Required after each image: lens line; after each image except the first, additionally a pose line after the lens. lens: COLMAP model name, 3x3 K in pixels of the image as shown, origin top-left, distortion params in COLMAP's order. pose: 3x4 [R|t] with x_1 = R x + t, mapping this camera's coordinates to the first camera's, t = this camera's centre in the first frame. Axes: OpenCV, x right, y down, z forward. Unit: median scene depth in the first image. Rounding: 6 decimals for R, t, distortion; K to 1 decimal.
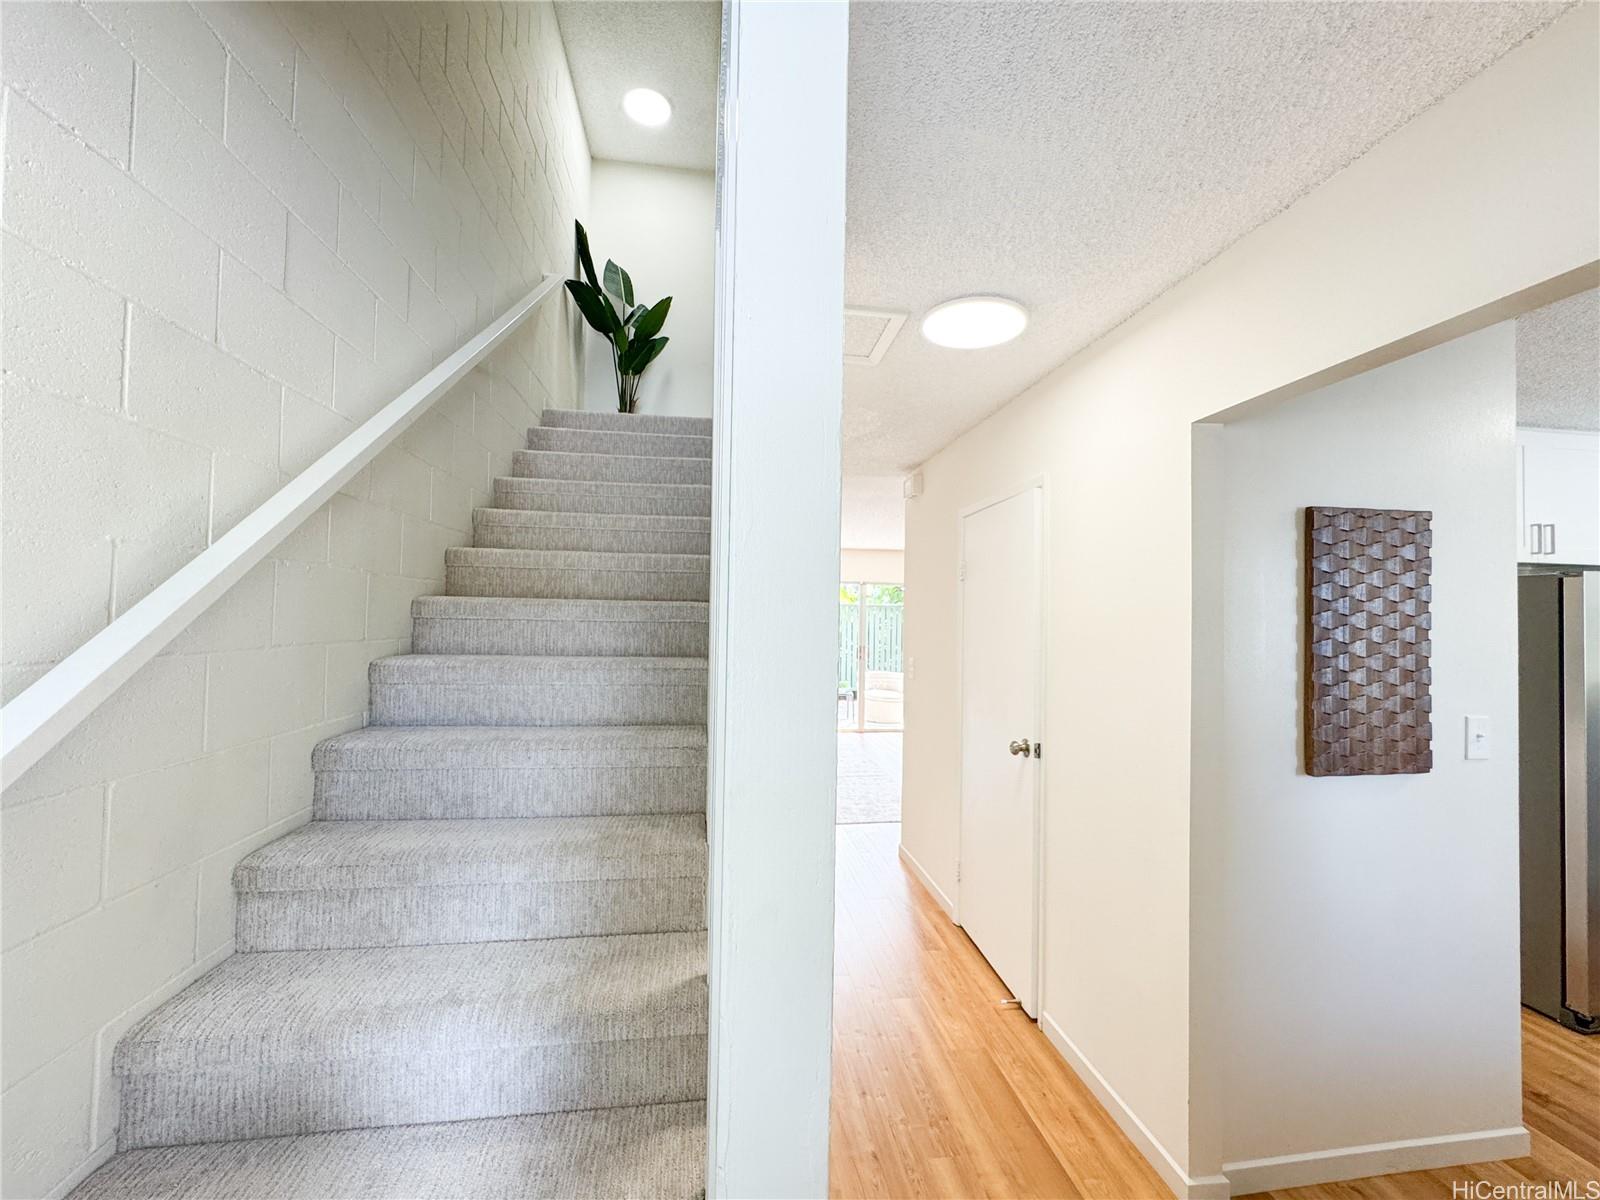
lens RADIAL K [[642.6, 0, 798.2], [0, 642.6, 599.9], [0, 0, 1]] dist [-0.001074, 0.000339]
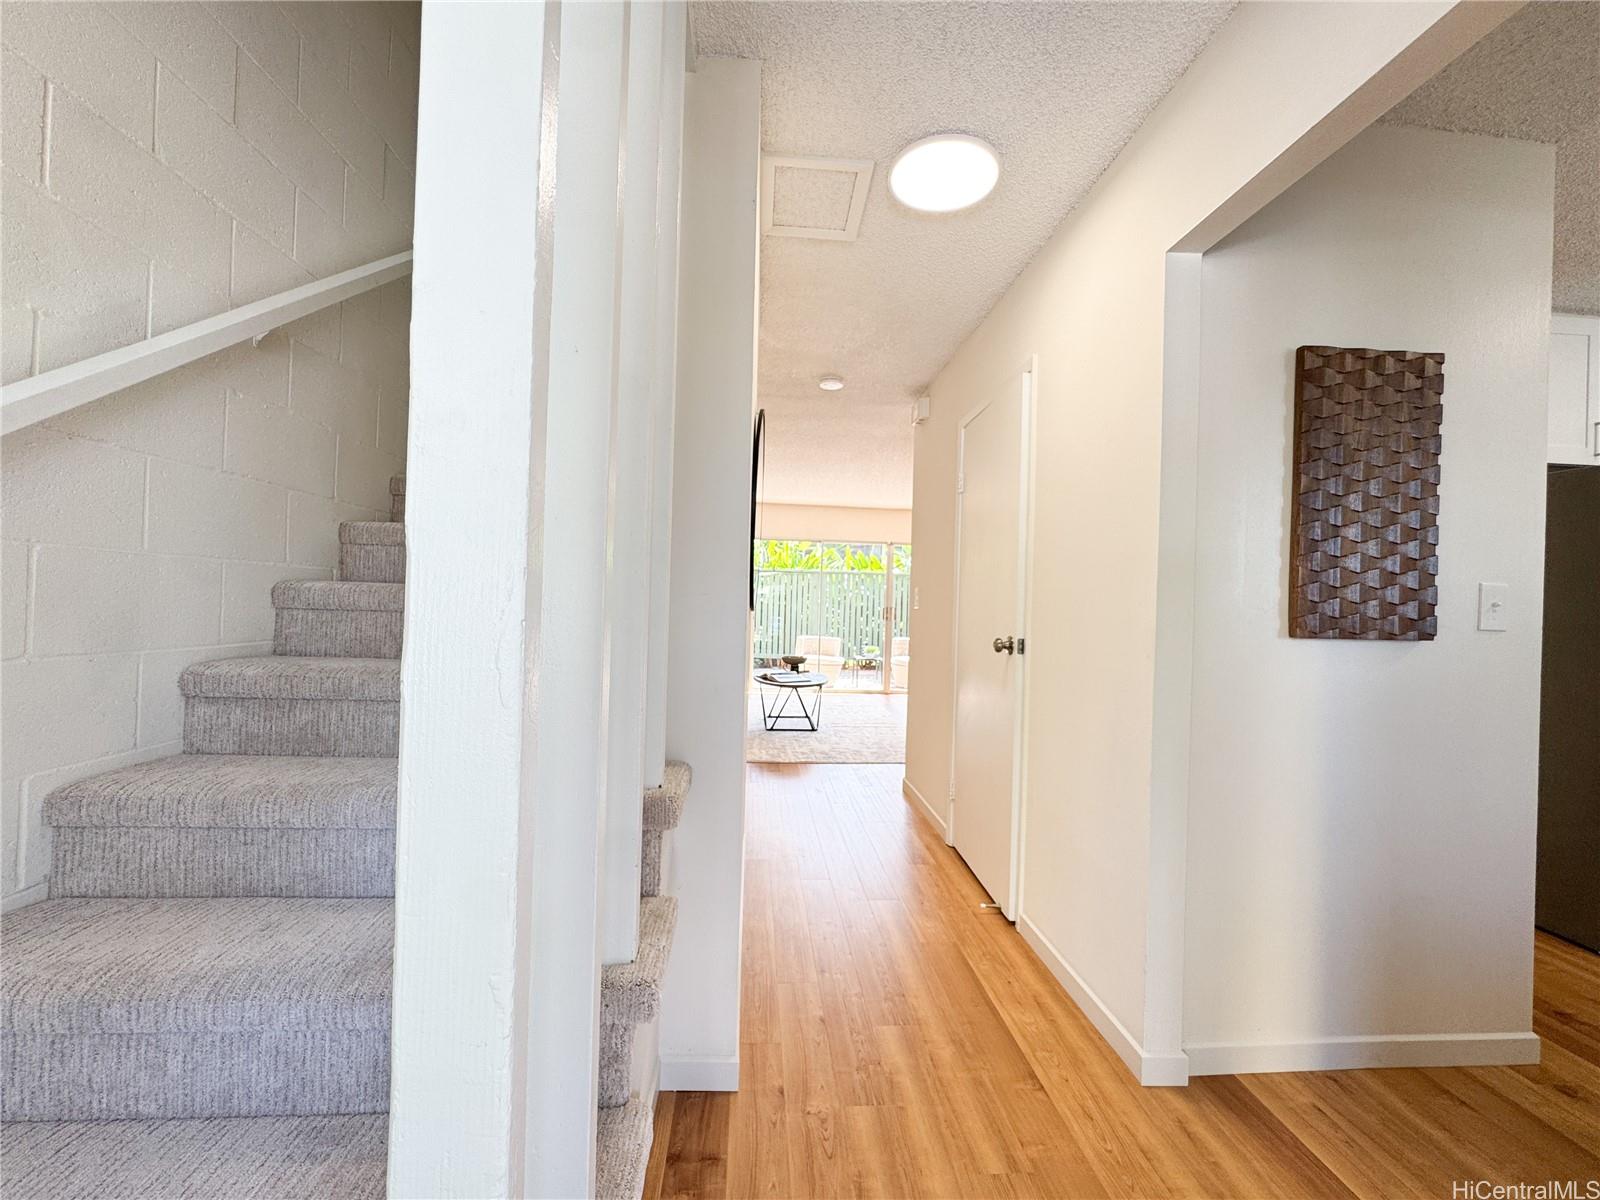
lens RADIAL K [[641.6, 0, 799.8], [0, 641.6, 600.9], [0, 0, 1]] dist [-0.003079, 0.000749]
pose [[0.997424, 0.011599, -0.070791, 0.147815], [-0.010334, 0.999781, 0.018207, 0.206388], [0.070987, -0.017429, 0.997325, 0.027959]]
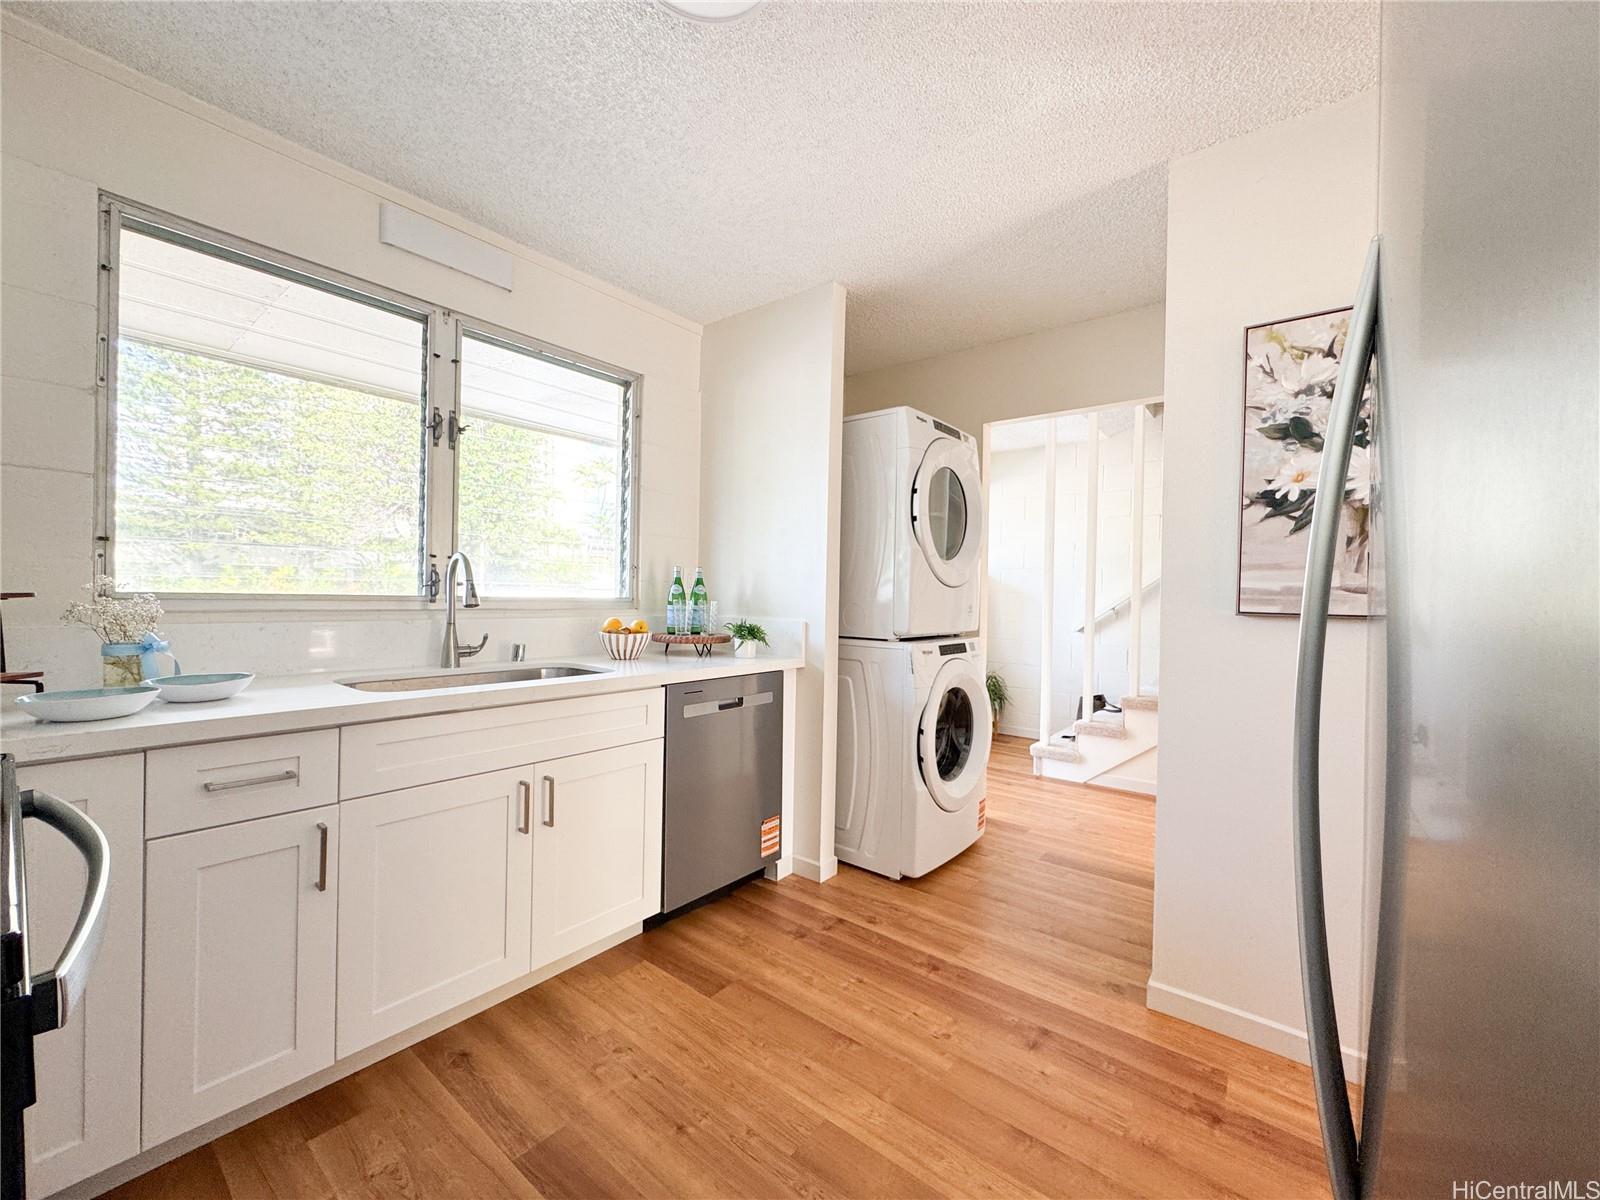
lens RADIAL K [[642.6, 0, 798.2], [0, 642.6, 599.9], [0, 0, 1]] dist [-0.001074, 0.000339]
pose [[-0.732597, -0.026920, -0.680131, 2.317787], [-0.016626, 0.999627, -0.021658, 0.270214], [0.680460, -0.004559, -0.732771, 1.416209]]
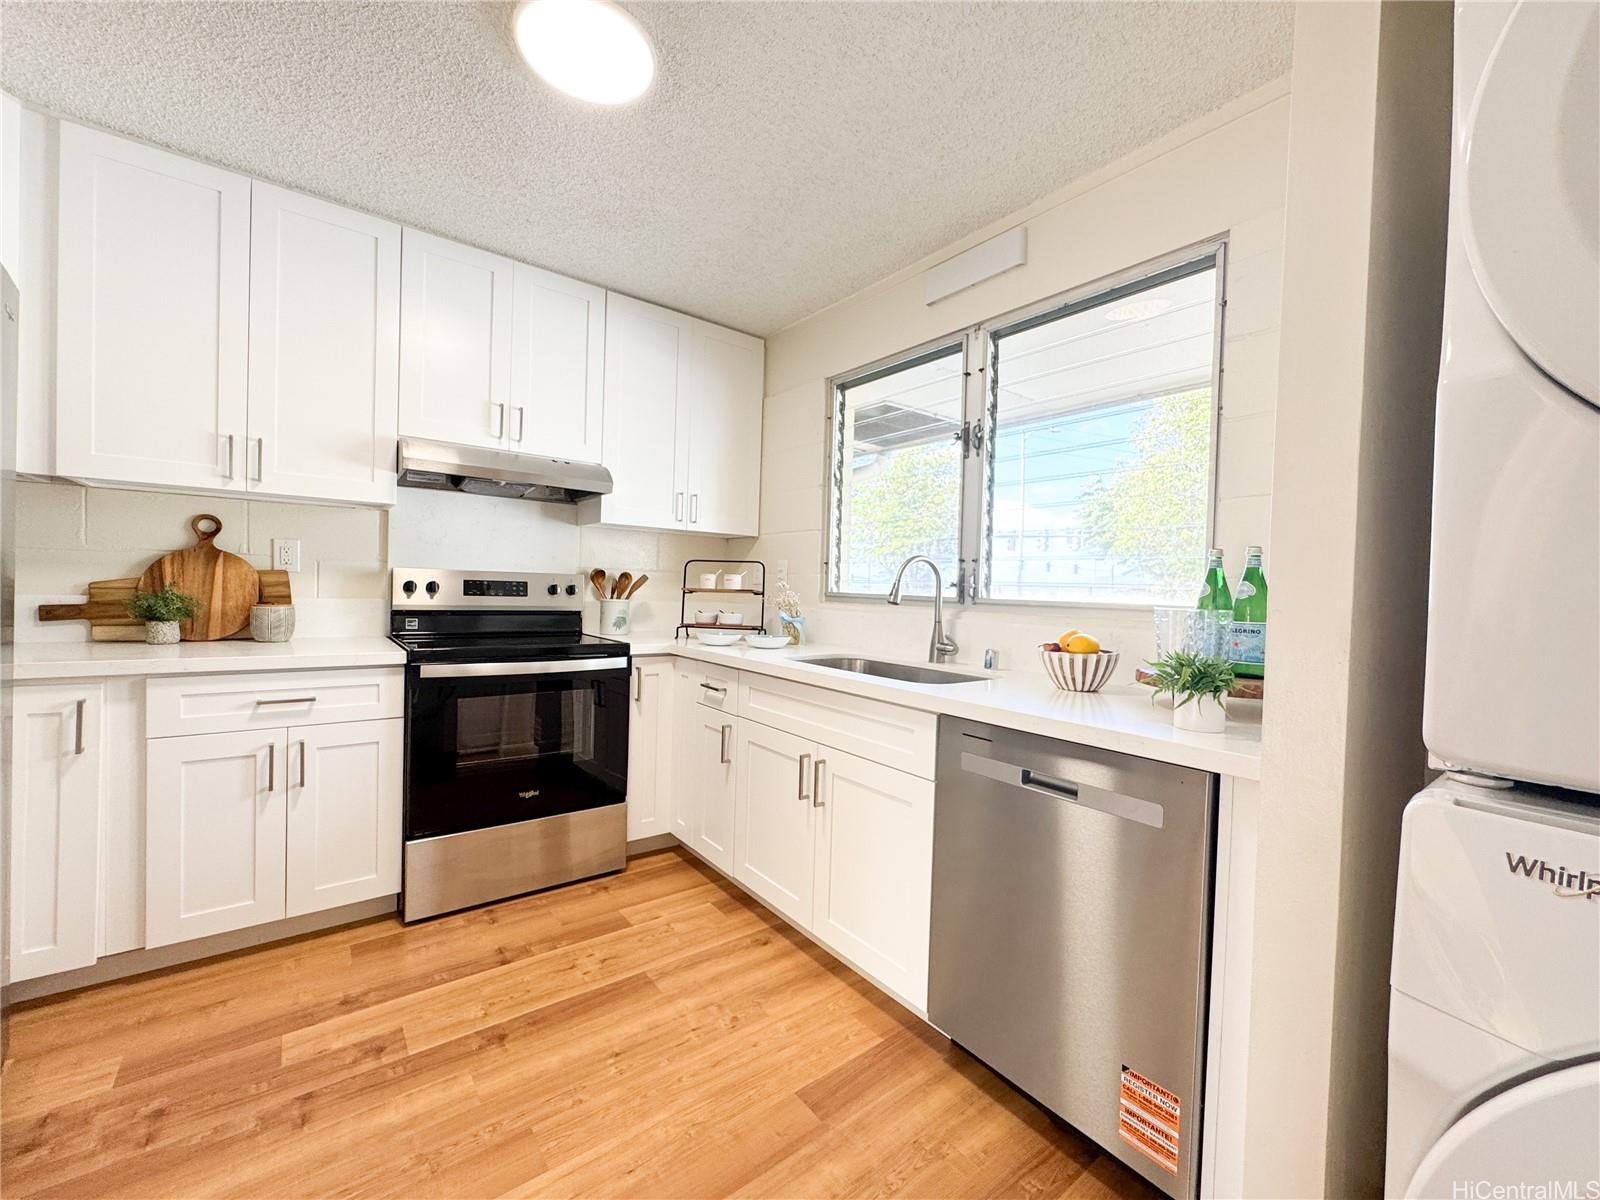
lens RADIAL K [[642.6, 0, 798.2], [0, 642.6, 599.9], [0, 0, 1]] dist [-0.001074, 0.000339]
pose [[-0.493117, -0.050240, 0.868511, 1.013287], [-0.062205, 0.997812, 0.022401, 0.244049], [-0.867736, -0.042979, -0.495163, 0.985902]]
